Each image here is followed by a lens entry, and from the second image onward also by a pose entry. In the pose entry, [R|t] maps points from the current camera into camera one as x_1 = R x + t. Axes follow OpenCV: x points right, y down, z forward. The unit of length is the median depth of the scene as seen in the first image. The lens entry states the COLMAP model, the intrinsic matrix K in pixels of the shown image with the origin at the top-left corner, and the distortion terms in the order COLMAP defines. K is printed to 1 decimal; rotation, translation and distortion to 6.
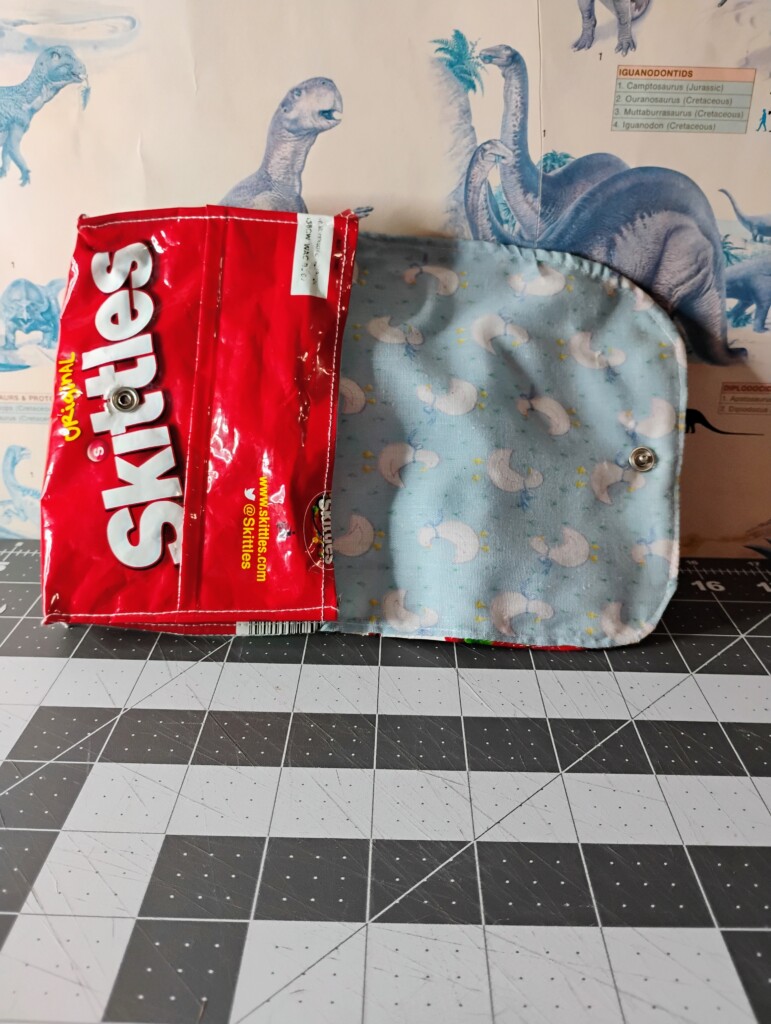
lens RADIAL K [[831.6, 0, 385.5], [0, 831.6, 512.0], [0, 0, 1]] dist [0.053963, -0.095923]
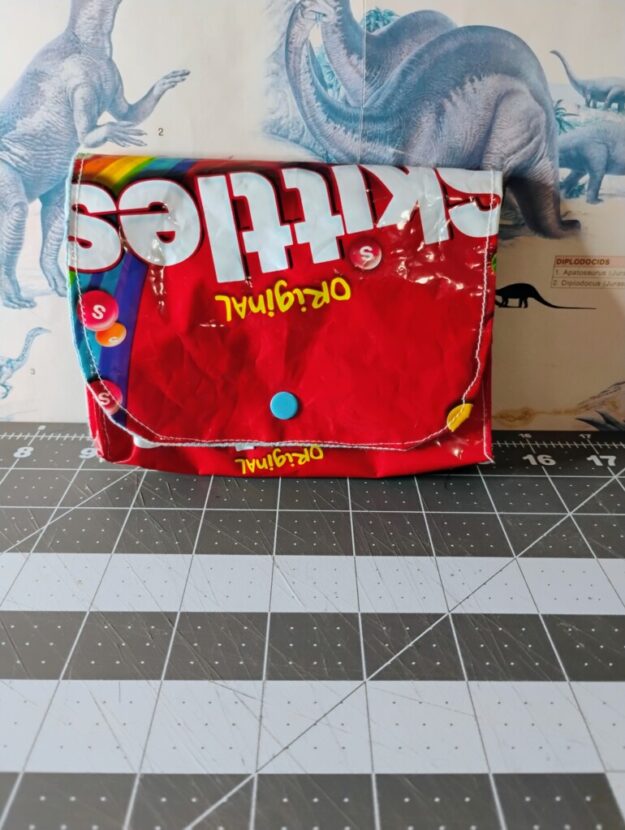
lens RADIAL K [[674.0, 0, 312.5], [0, 674.0, 415.0], [0, 0, 1]] dist [0.053963, -0.095923]
pose [[0.999819, -0.011954, 0.014807, 0.108563], [0.011084, 0.998282, 0.057532, -0.017185], [-0.015469, -0.057358, 0.998234, 0.205913]]
